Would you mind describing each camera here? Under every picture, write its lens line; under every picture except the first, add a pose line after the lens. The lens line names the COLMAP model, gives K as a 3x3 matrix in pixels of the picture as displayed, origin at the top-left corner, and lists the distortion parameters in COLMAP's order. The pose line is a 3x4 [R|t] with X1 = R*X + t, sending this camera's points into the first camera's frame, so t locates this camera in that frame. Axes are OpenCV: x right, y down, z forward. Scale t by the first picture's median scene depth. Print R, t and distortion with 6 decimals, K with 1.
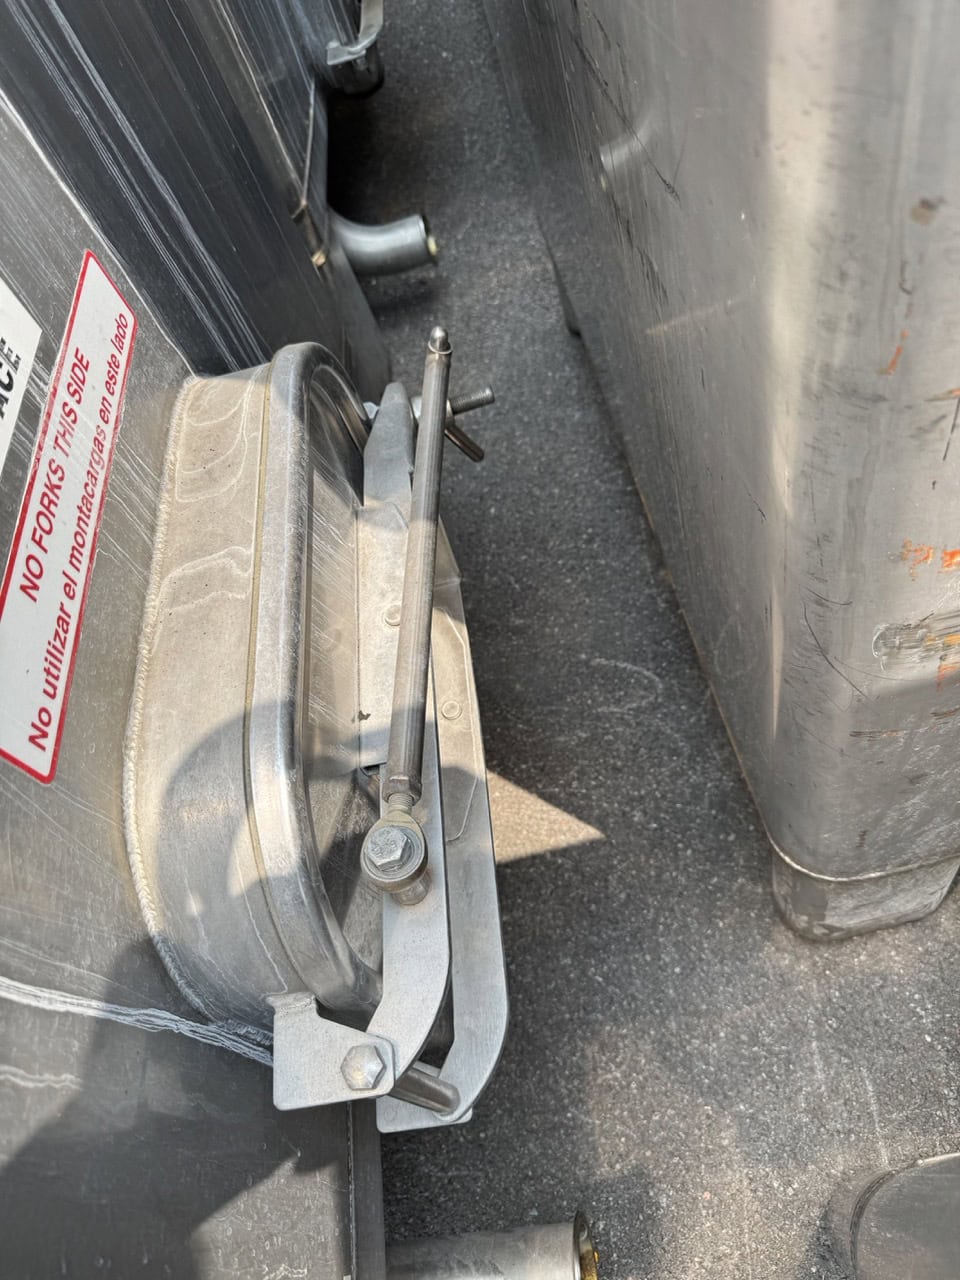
lens RADIAL K [[902.0, 0, 477.7], [0, 902.0, 638.5], [0, 0, 1]] dist [-0.002109, -0.000911]
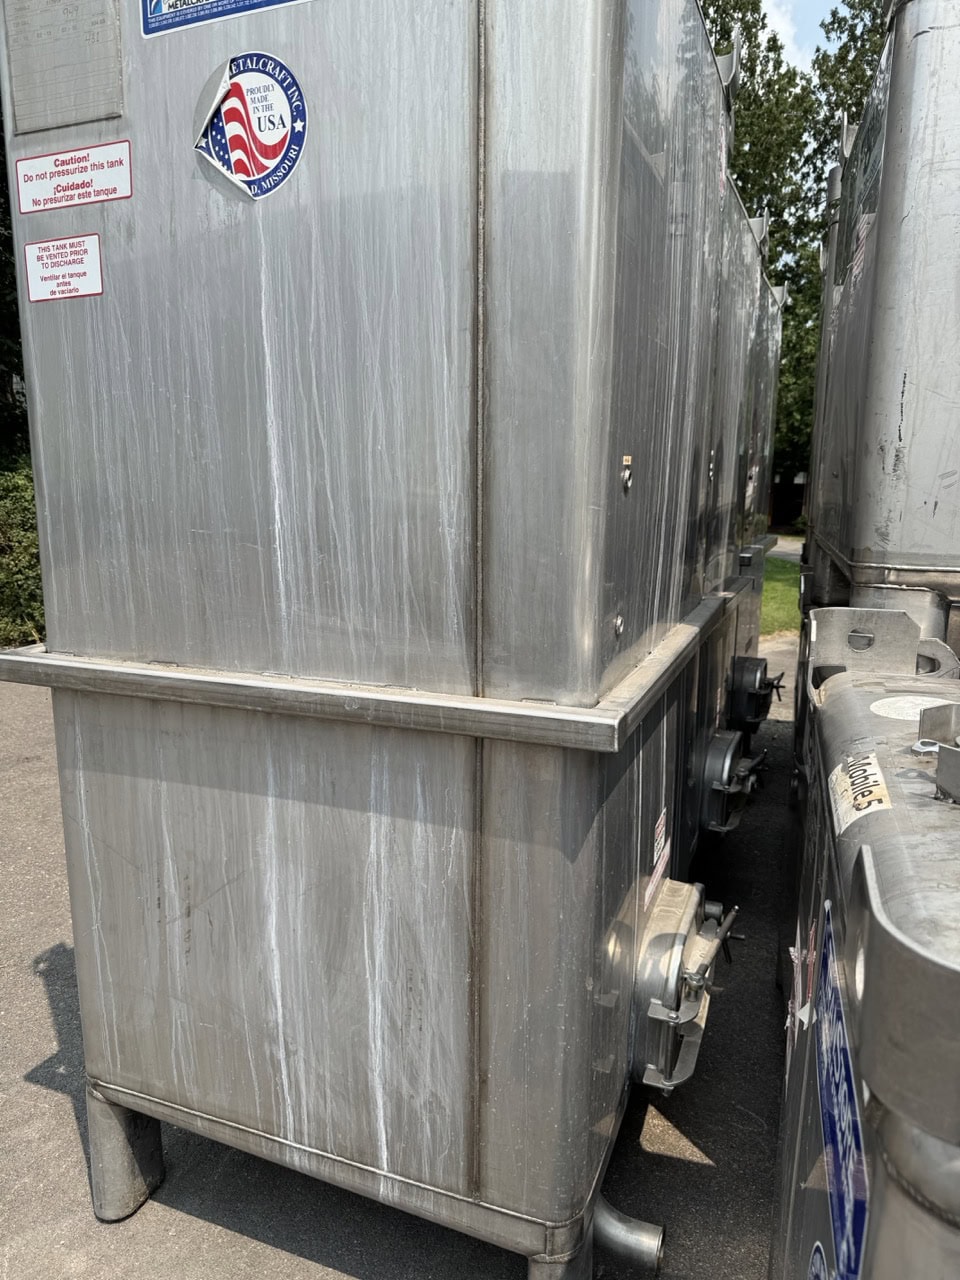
lens RADIAL K [[902.0, 0, 480.6], [0, 902.0, 640.2], [0, 0, 1]] dist [-0.002109, -0.000911]
pose [[0.857353, 0.355131, -0.372596, 0.019547], [-0.514254, 0.622055, -0.590415, 0.957921], [0.022101, 0.697803, 0.715948, -1.312632]]
